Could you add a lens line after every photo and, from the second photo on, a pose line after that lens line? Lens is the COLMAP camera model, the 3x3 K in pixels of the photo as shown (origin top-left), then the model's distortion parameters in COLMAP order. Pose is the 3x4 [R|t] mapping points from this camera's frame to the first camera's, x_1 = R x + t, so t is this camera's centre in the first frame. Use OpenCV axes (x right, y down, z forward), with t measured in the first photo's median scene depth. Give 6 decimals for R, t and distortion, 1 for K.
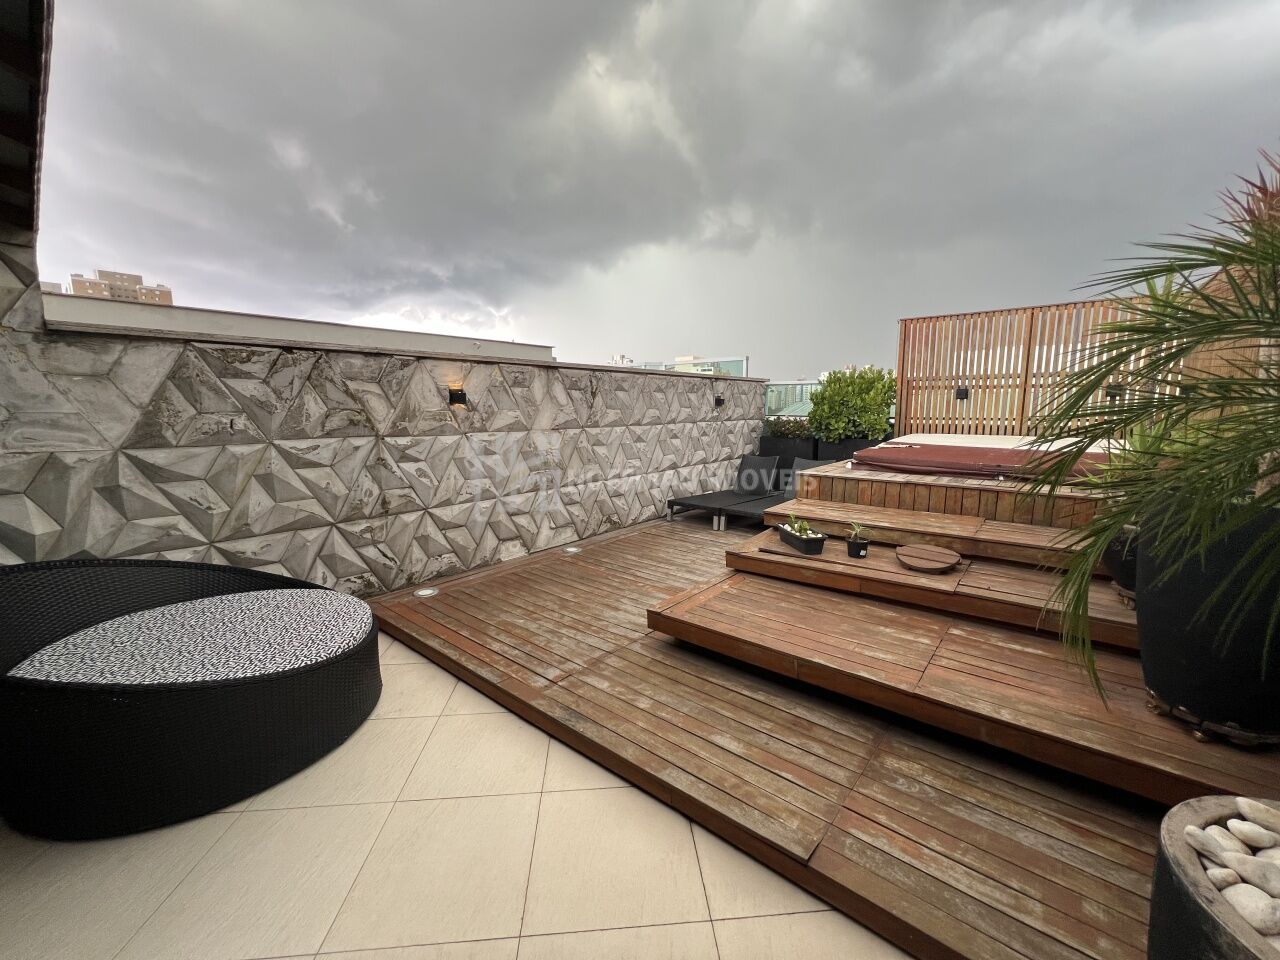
lens RADIAL K [[511.5, 0, 637.2], [0, 511.5, 475.6], [0, 0, 1]] dist [0.001826, 0.000195]
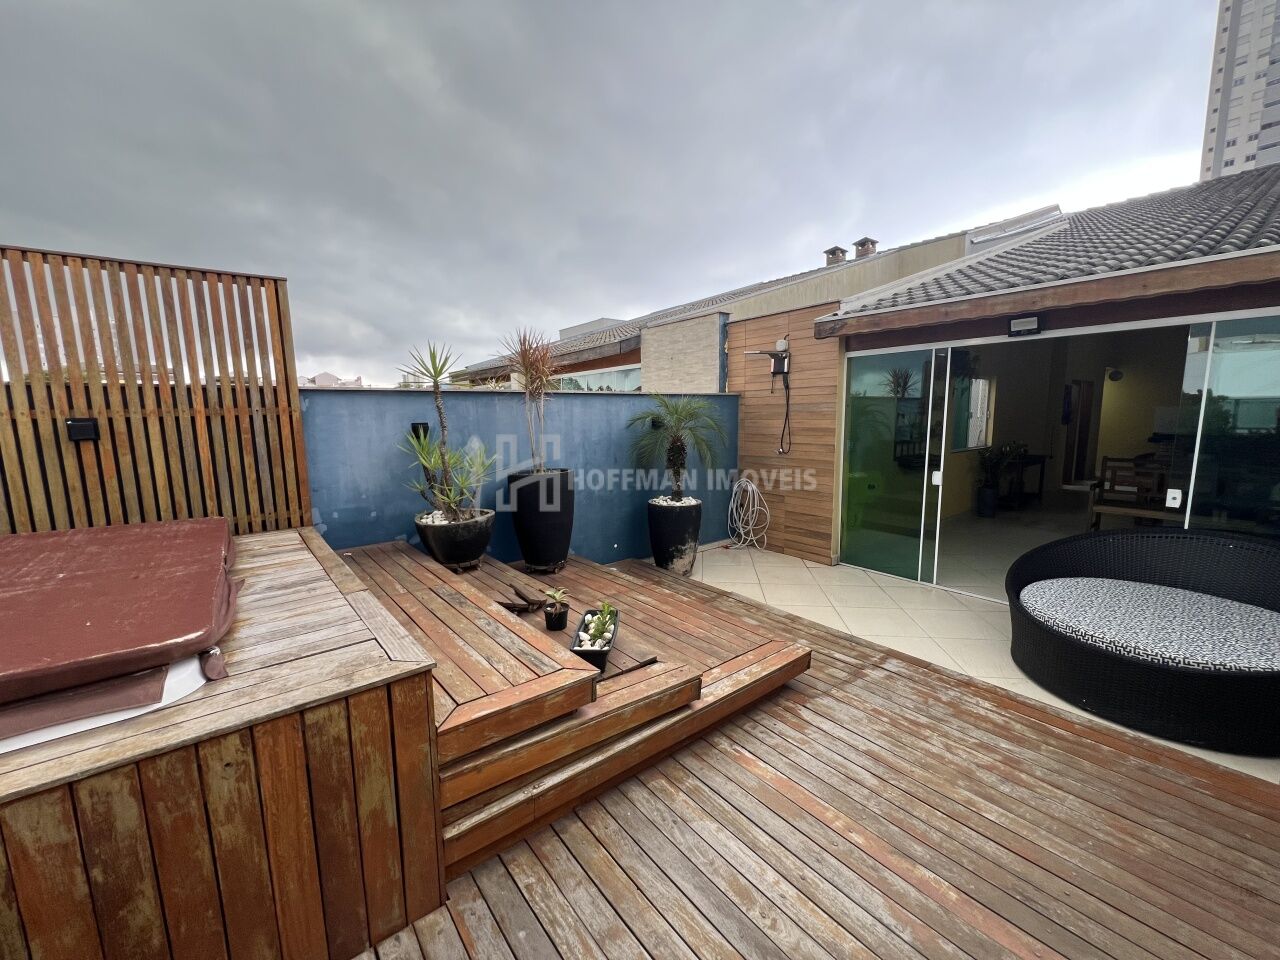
lens RADIAL K [[511.5, 0, 645.9], [0, 511.5, 485.0], [0, 0, 1]] dist [0.001826, 0.000195]
pose [[-0.981800, -0.024353, 0.188352, 0.141351], [0.025138, 0.966356, 0.255976, -0.269334], [-0.188249, 0.256052, -0.948156, 1.757398]]
